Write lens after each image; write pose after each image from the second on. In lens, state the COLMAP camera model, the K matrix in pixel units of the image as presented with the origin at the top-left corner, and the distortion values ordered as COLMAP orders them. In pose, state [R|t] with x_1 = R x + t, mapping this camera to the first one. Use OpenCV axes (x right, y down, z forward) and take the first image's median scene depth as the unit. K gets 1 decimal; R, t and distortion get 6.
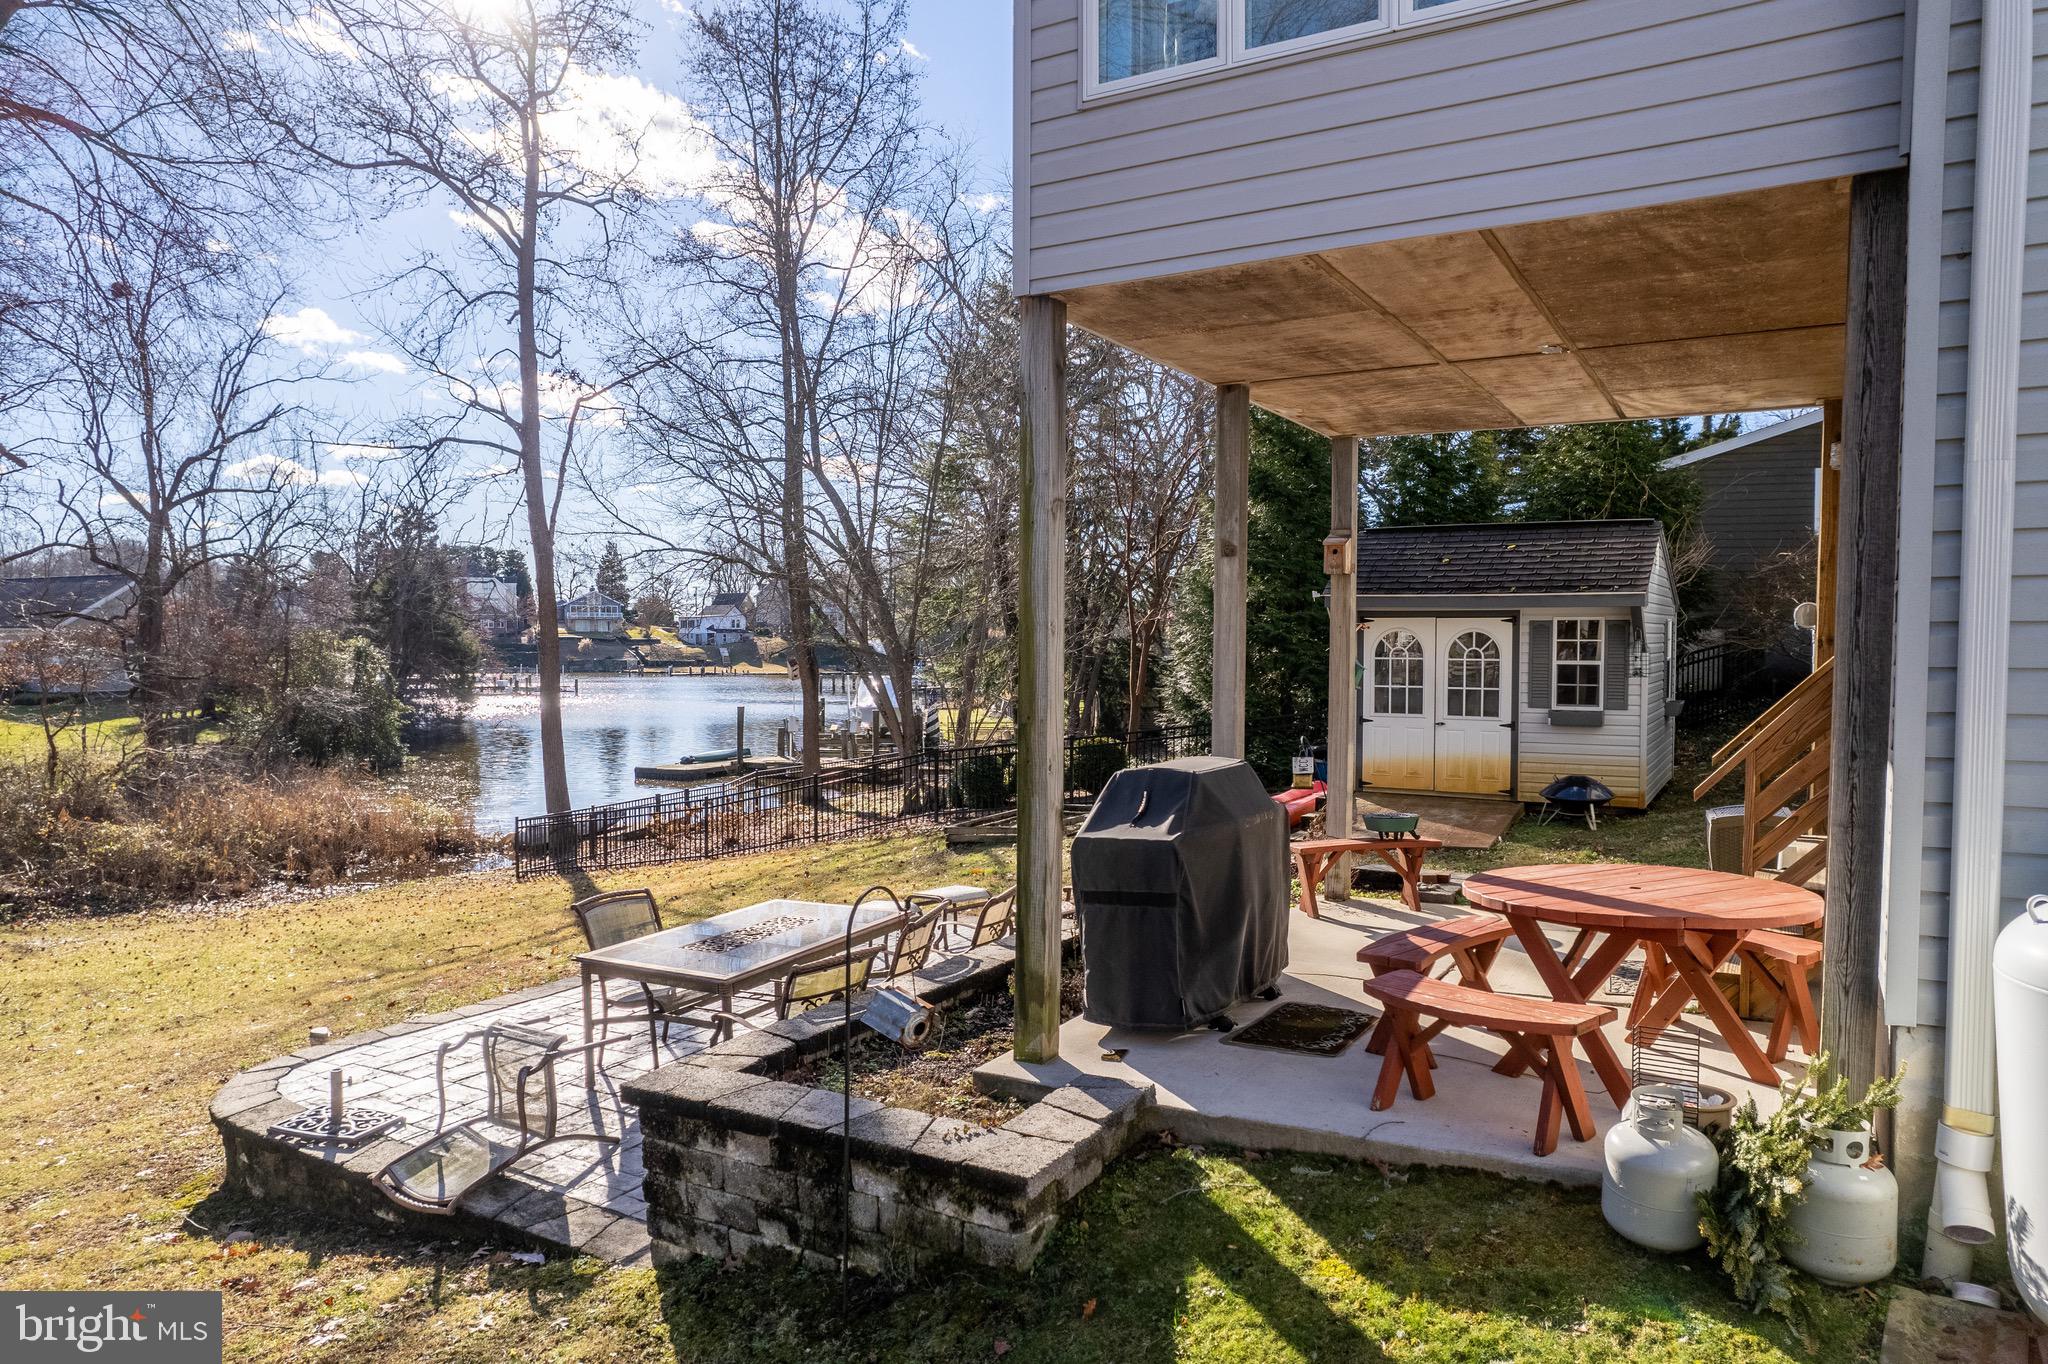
lens RADIAL K [[1319.8, 0, 1032.0], [0, 1319.8, 690.8], [0, 0, 1]] dist [-0.082710, 0.066830]
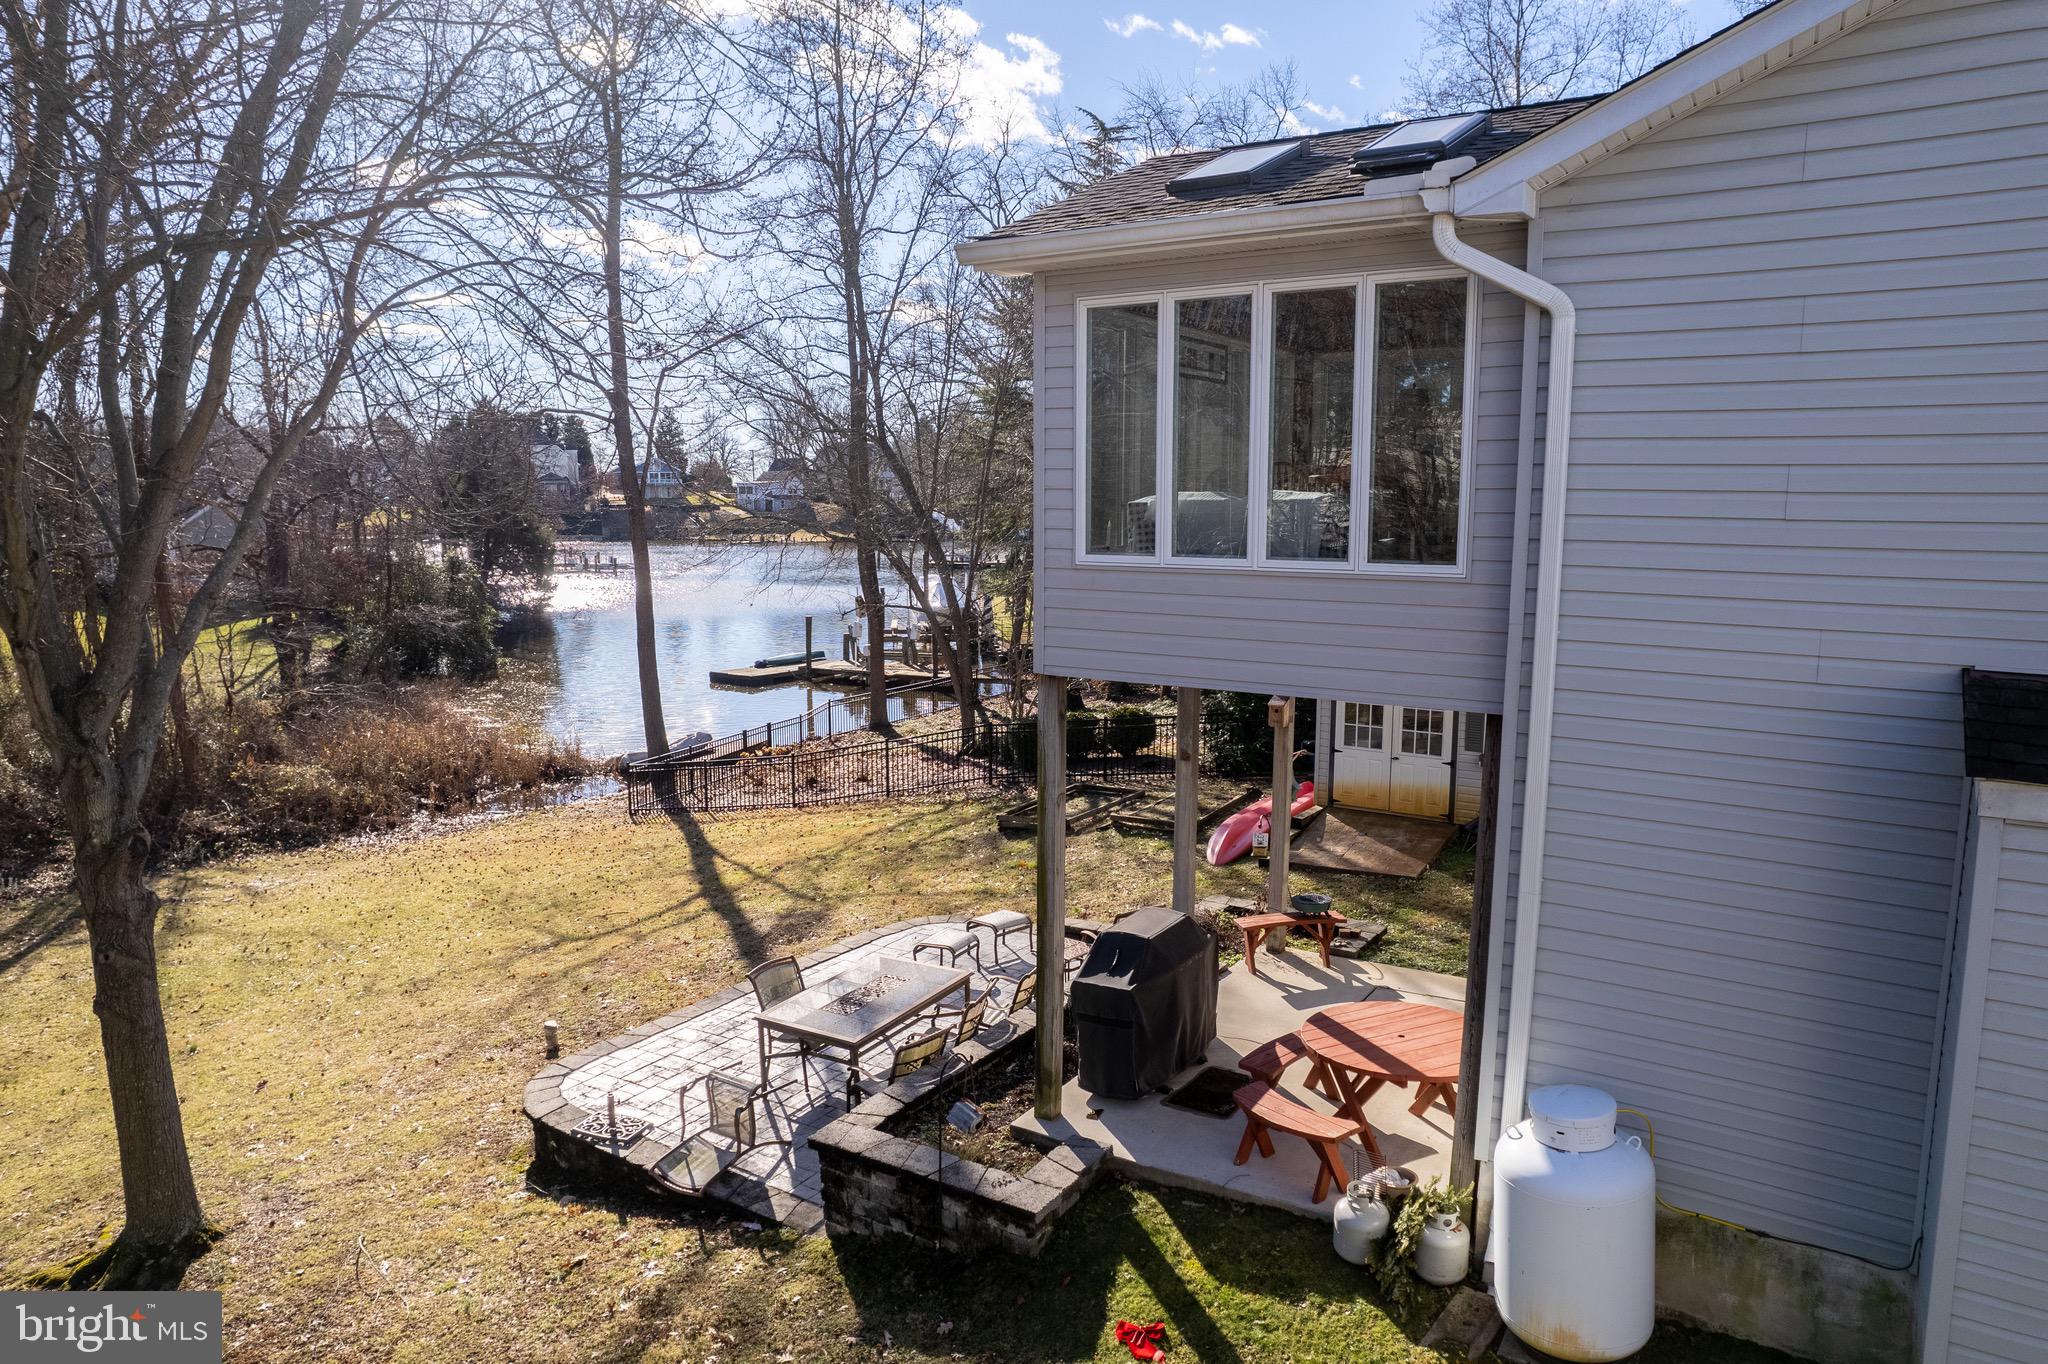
lens RADIAL K [[1314.9, 0, 1029.1], [0, 1314.9, 684.8], [0, 0, 1]] dist [-0.058150, -0.001328]
pose [[0.999029, 0.004339, -0.043845, 0.047351], [0.000307, 0.994430, 0.105402, -0.418784], [0.044058, -0.105313, 0.993463, -0.569714]]
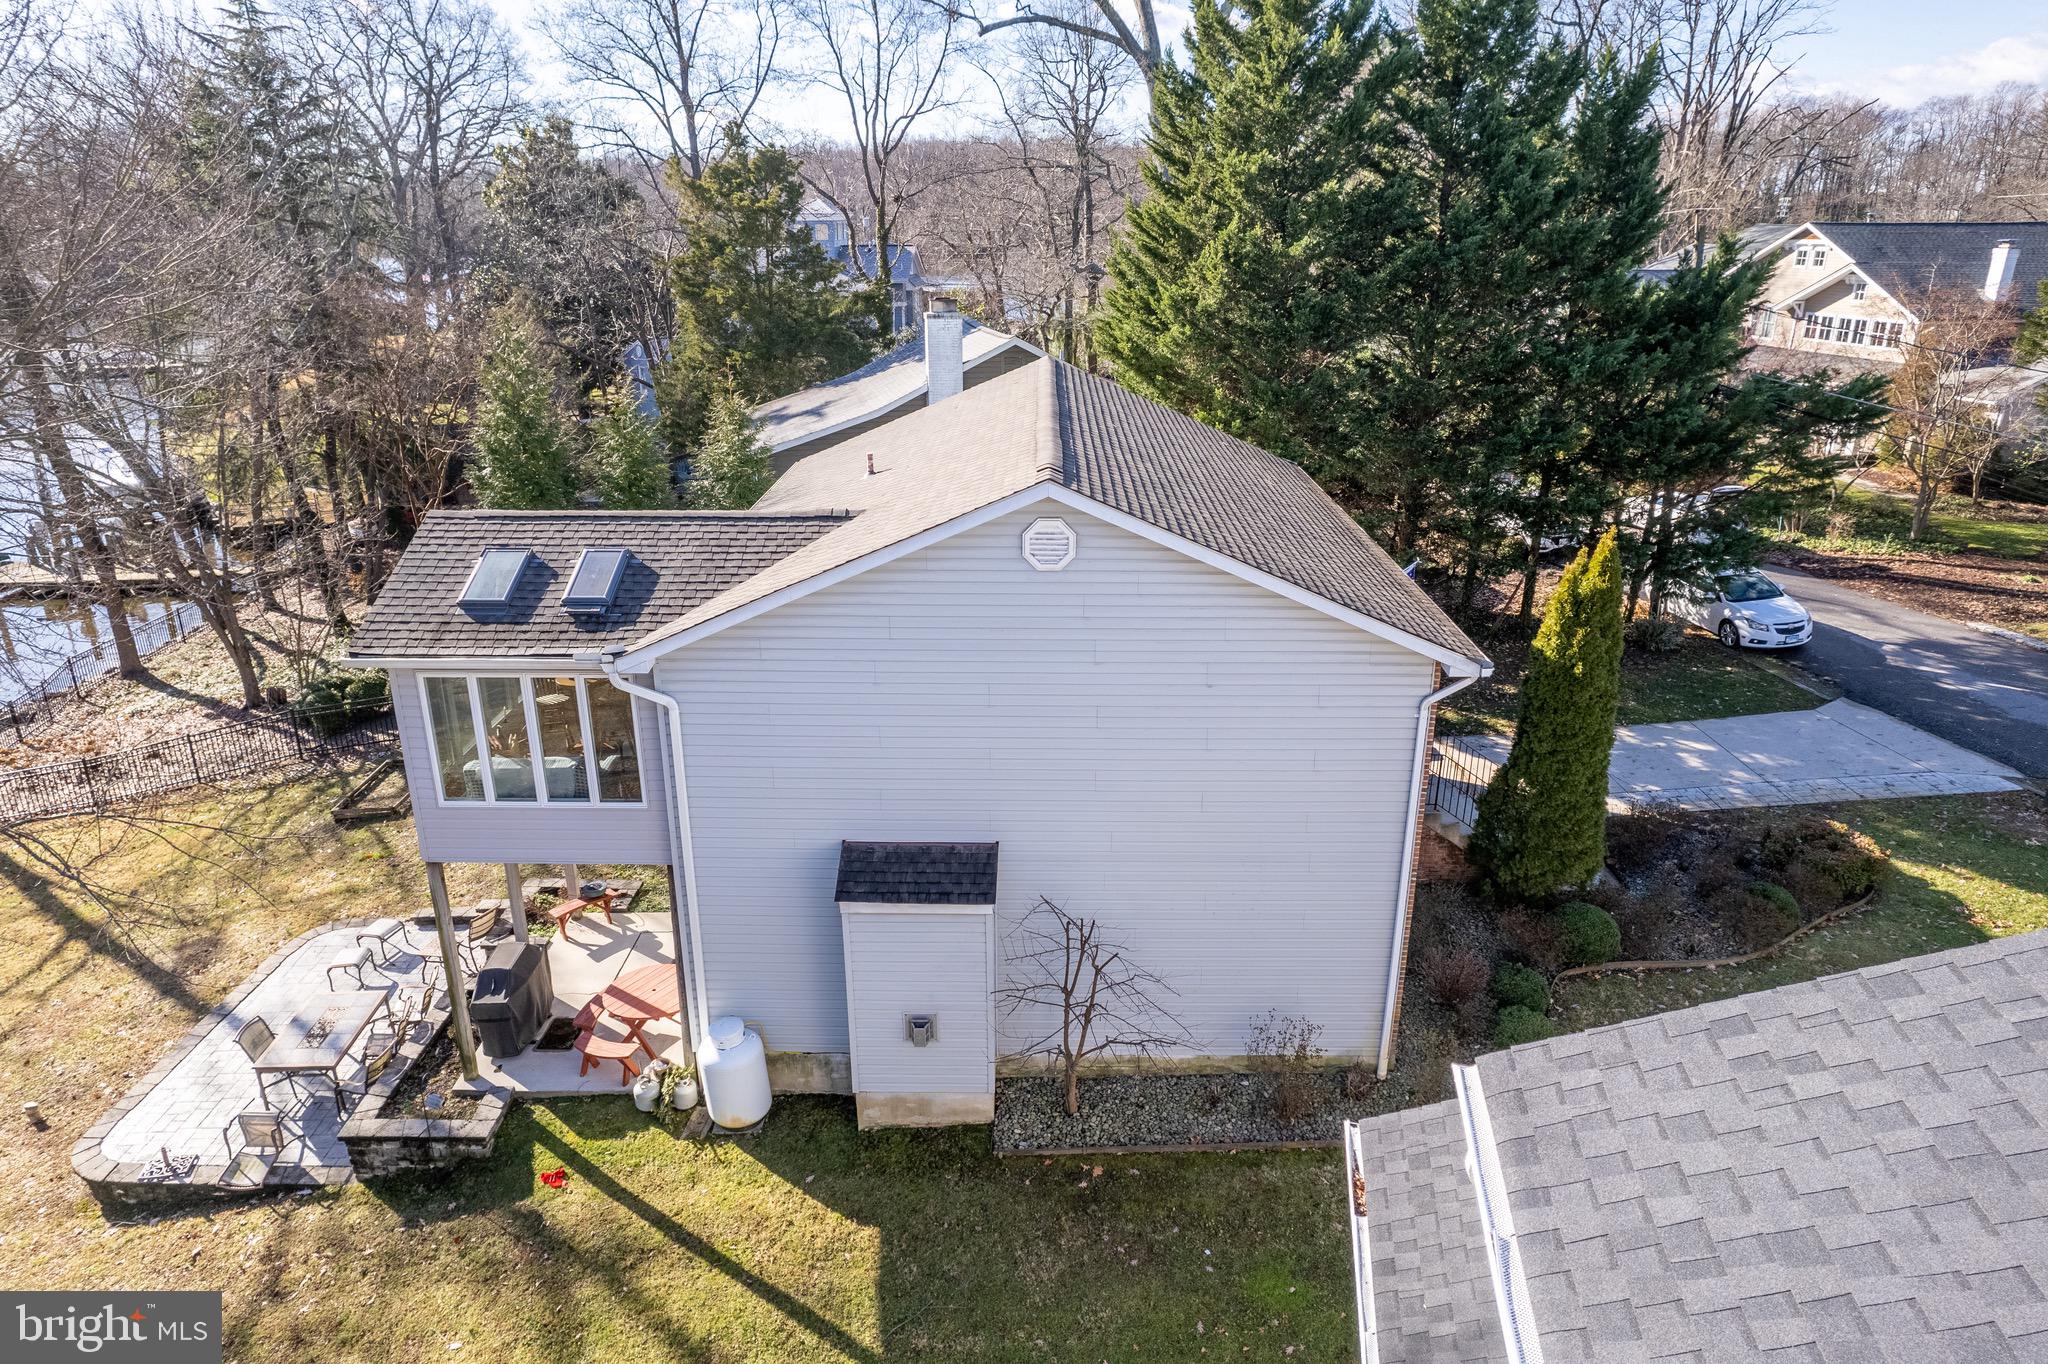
lens RADIAL K [[1319.8, 0, 1032.0], [0, 1319.8, 690.8], [0, 0, 1]] dist [-0.082710, 0.066830]
pose [[0.866617, -0.174613, 0.467425, -0.112971], [0.020063, 0.948207, 0.317019, -1.418922], [-0.498571, -0.265356, 0.825235, -1.794893]]
